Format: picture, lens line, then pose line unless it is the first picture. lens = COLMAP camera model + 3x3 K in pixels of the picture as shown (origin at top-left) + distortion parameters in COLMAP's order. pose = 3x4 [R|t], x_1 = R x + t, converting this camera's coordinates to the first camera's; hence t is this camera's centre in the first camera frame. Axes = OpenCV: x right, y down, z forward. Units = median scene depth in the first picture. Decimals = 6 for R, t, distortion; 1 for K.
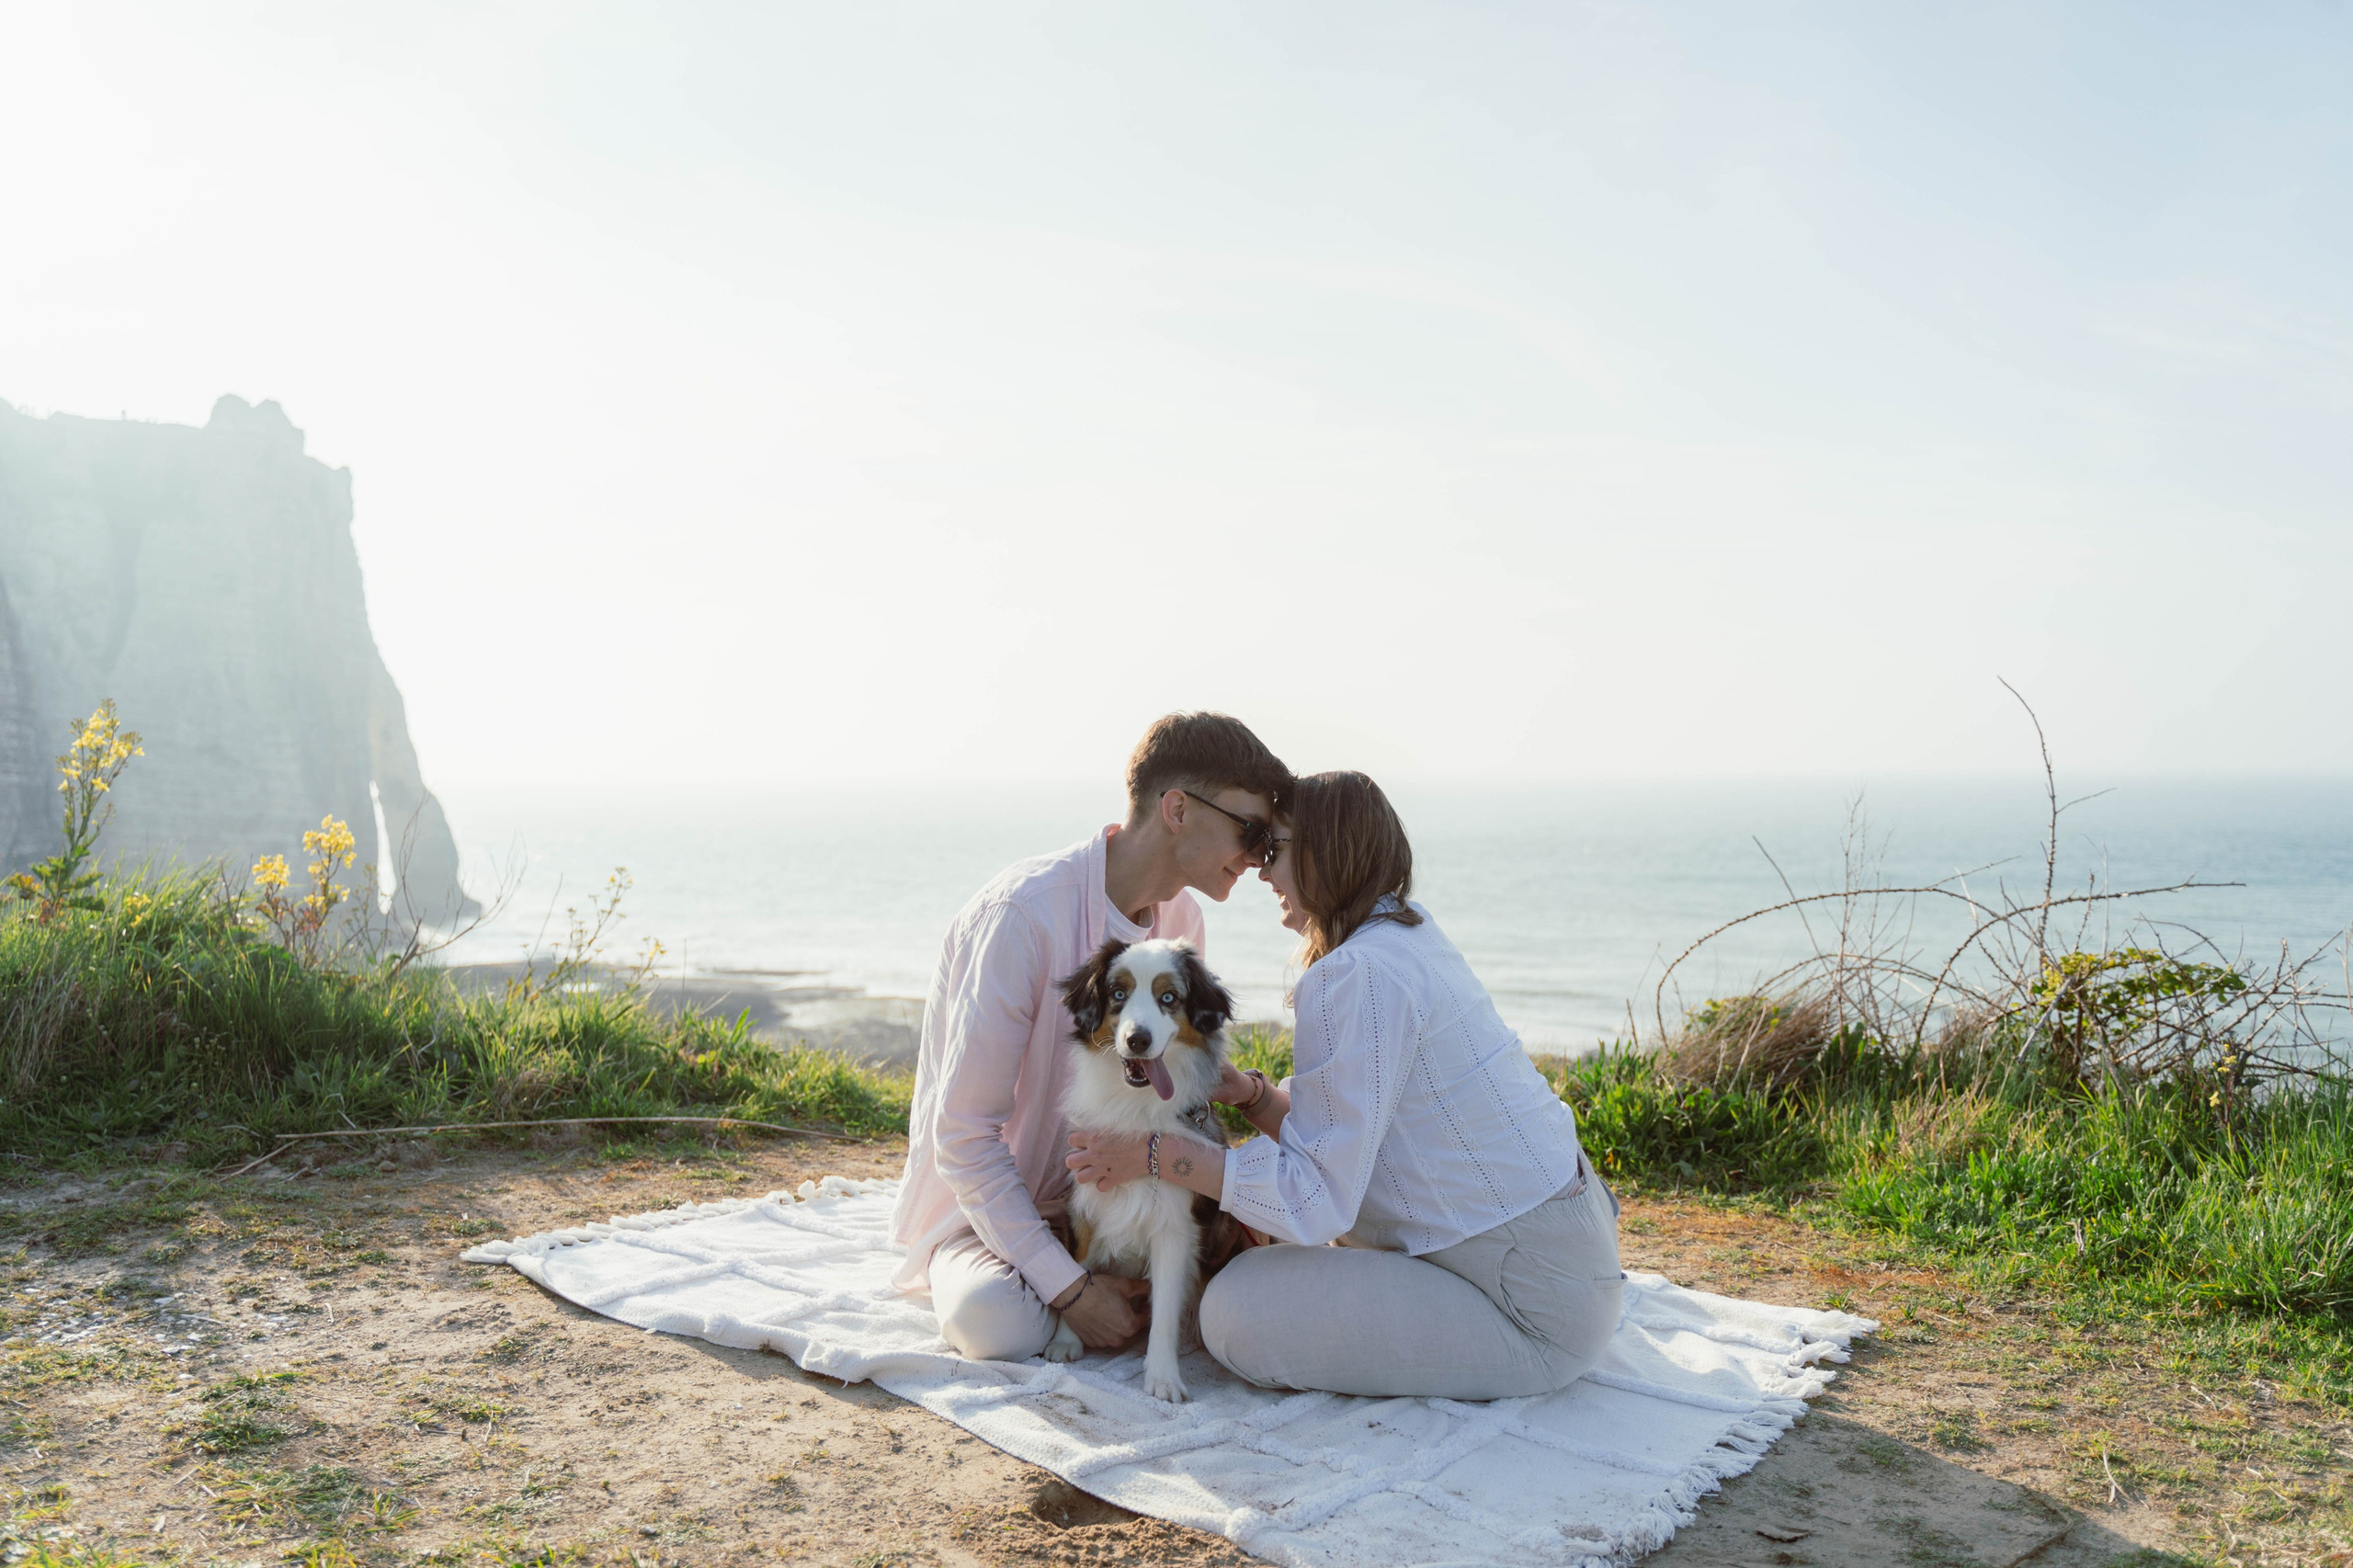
lens RADIAL K [[1915.3, 0, 1162.6], [0, 1915.3, 790.9], [0, 0, 1]] dist [-0.000527, -0.009591]
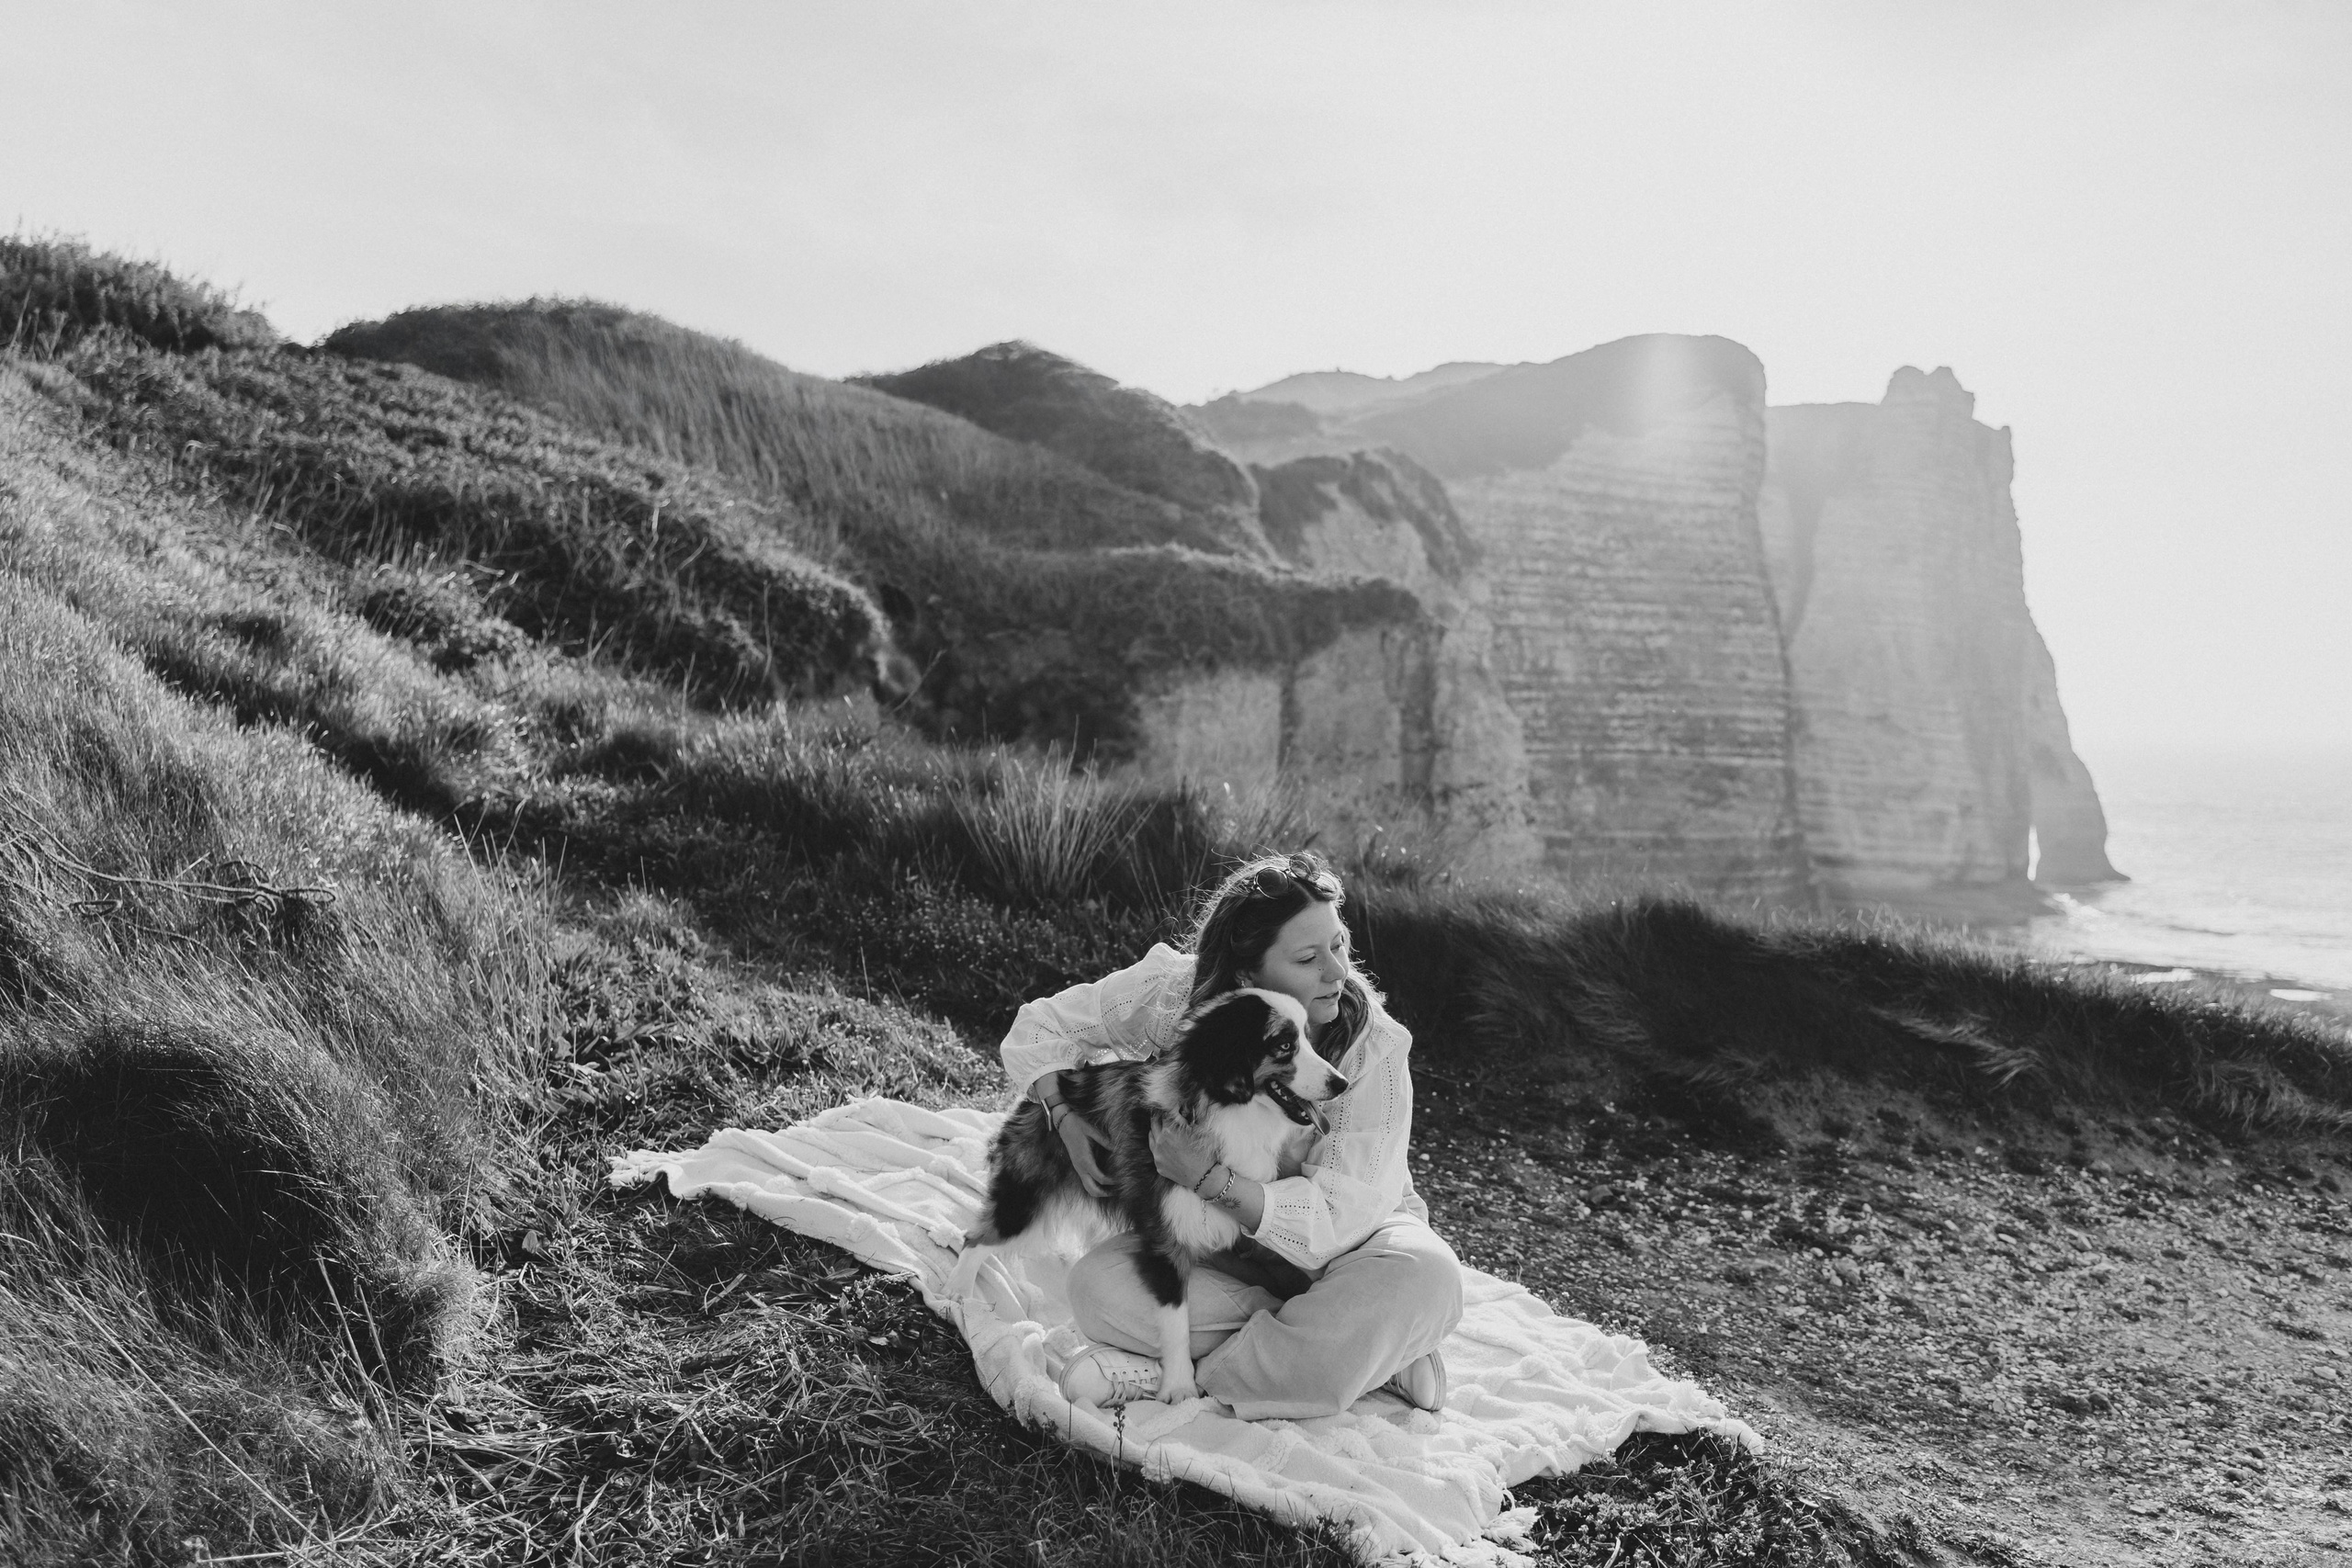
lens RADIAL K [[1858.2, 0, 1174.3], [0, 1858.2, 792.9], [0, 0, 1]] dist [0.000144, -0.009210]
pose [[0.704939, 0.031063, -0.708587, -4.685175], [-0.012693, 0.999433, 0.031186, -0.651826], [0.709154, -0.012990, 0.704934, 2.710125]]
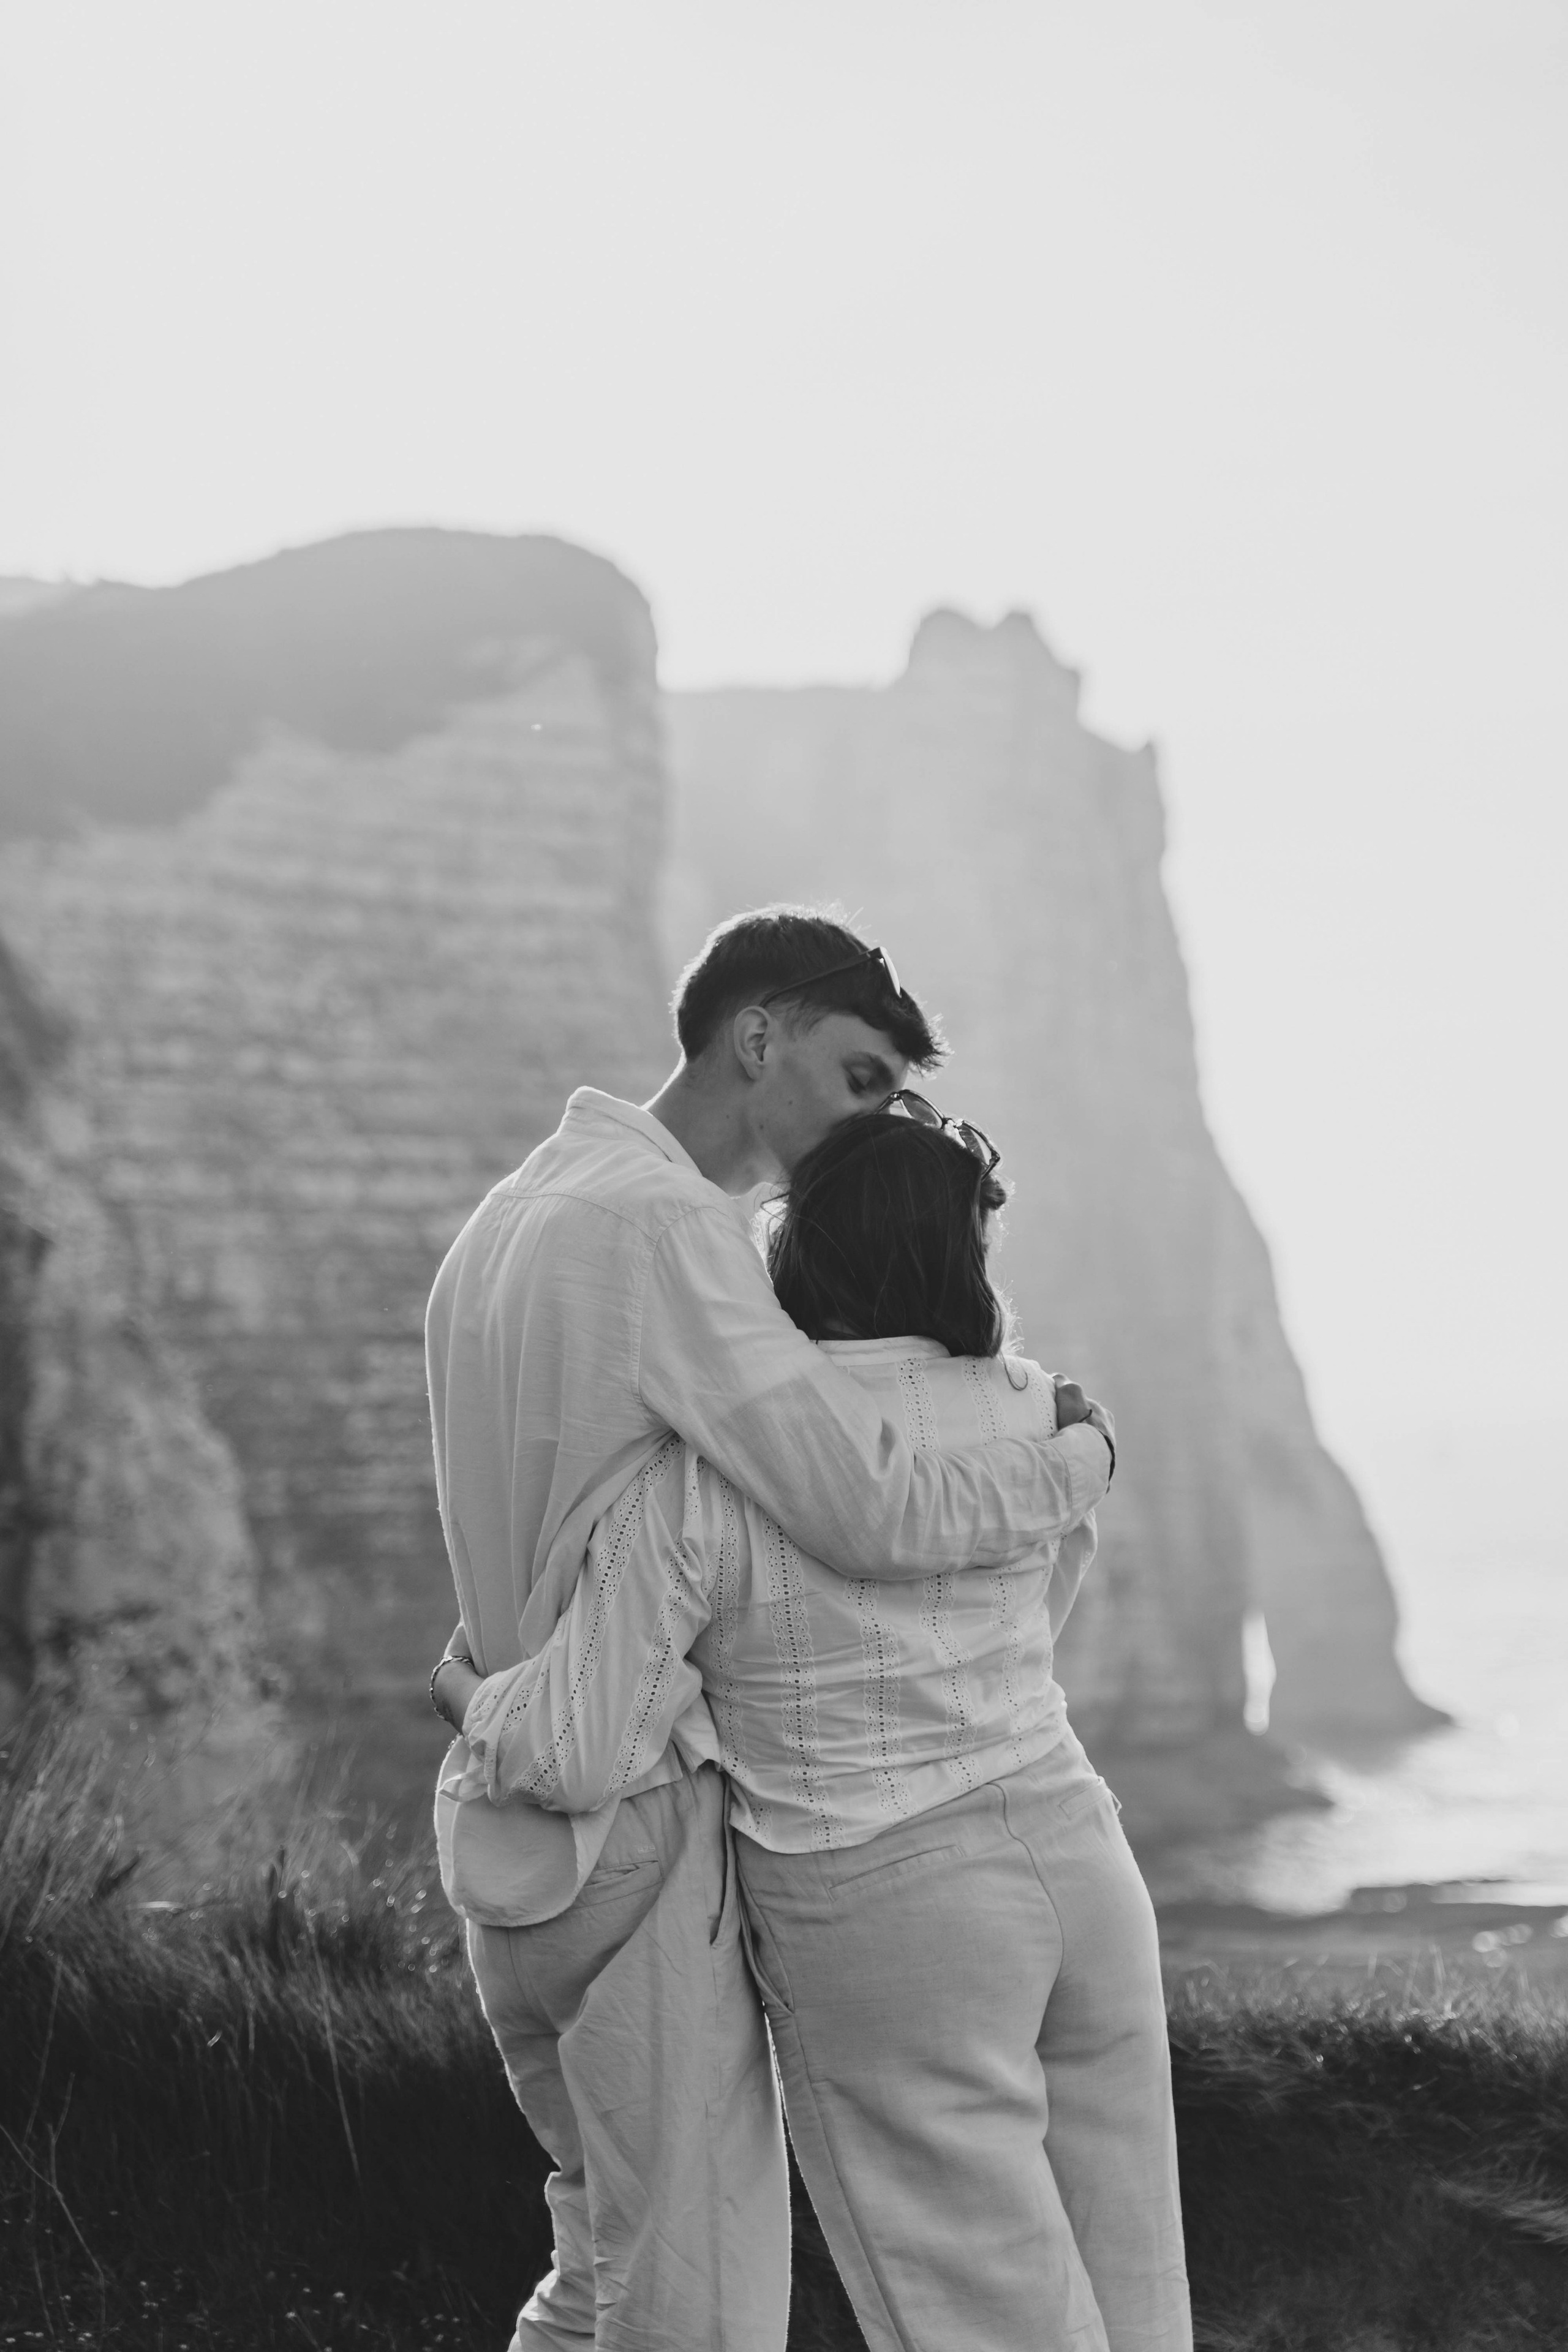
lens RADIAL K [[4481.8, 0, 791.9], [0, 4481.8, 1170.8], [0, 0, 1]] dist [0.051394, -0.191642]
pose [[0.898368, -0.050127, -0.436374, -4.849172], [0.026451, 0.997838, -0.060170, -0.730384], [0.438447, 0.042512, 0.897751, 2.534158]]
